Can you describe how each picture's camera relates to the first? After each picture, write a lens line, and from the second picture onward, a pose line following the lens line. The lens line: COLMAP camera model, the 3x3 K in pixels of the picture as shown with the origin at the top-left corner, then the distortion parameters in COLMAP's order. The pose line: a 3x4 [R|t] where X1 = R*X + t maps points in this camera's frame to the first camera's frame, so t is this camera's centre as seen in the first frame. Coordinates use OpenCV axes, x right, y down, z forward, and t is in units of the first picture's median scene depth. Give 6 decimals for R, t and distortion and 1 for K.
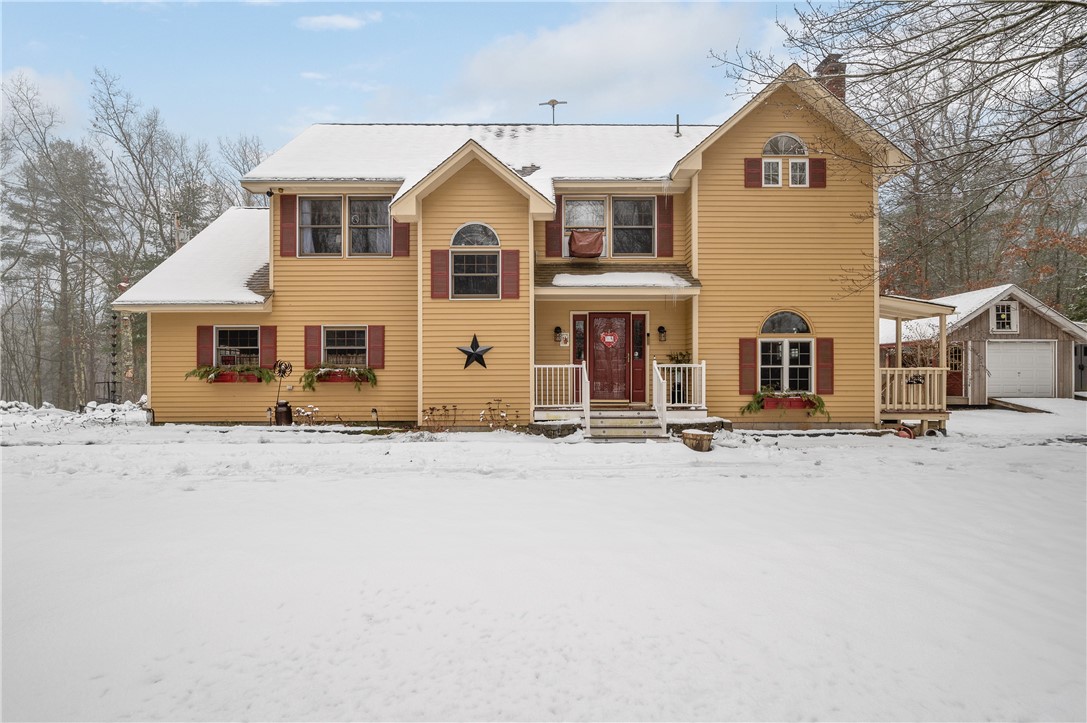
lens RADIAL K [[486.6, 0, 545.5], [0, 486.6, 370.9], [0, 0, 1]] dist [-0.002815, 0.000000]
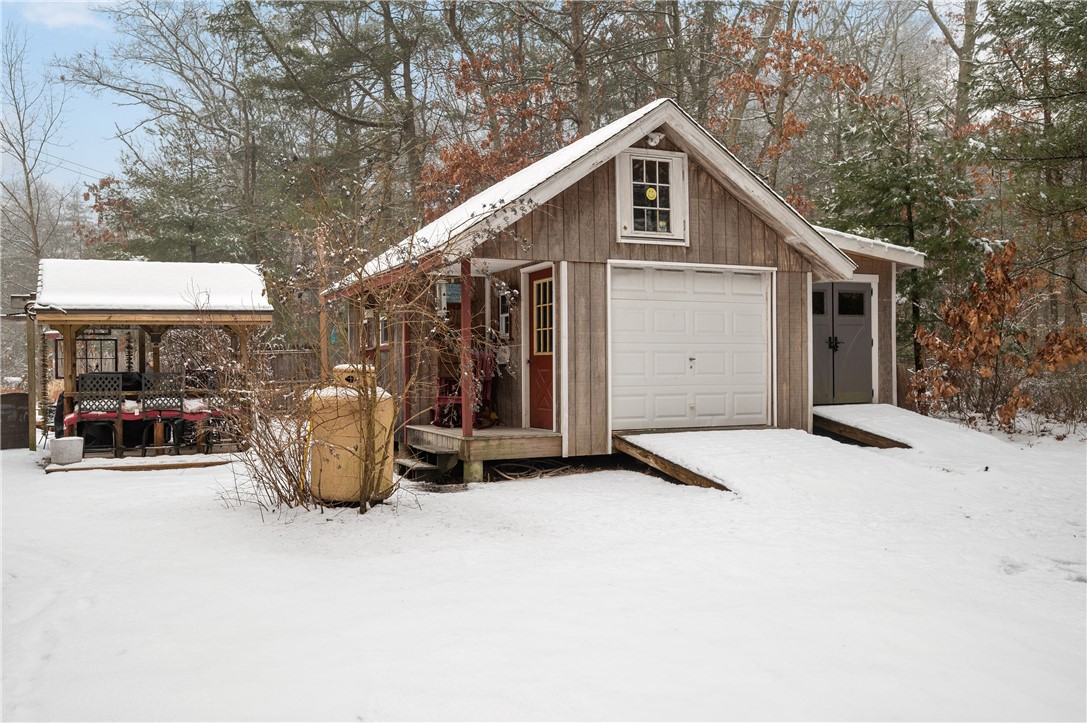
lens RADIAL K [[849.2, 0, 543.8], [0, 849.2, 360.0], [0, 0, 1]] dist [0.001957, 0.003712]
pose [[0.903621, -0.007769, 0.428262, 0.618062], [0.007703, 0.999969, 0.001887, 0.002817], [-0.428263, 0.001594, 0.903653, 0.492290]]
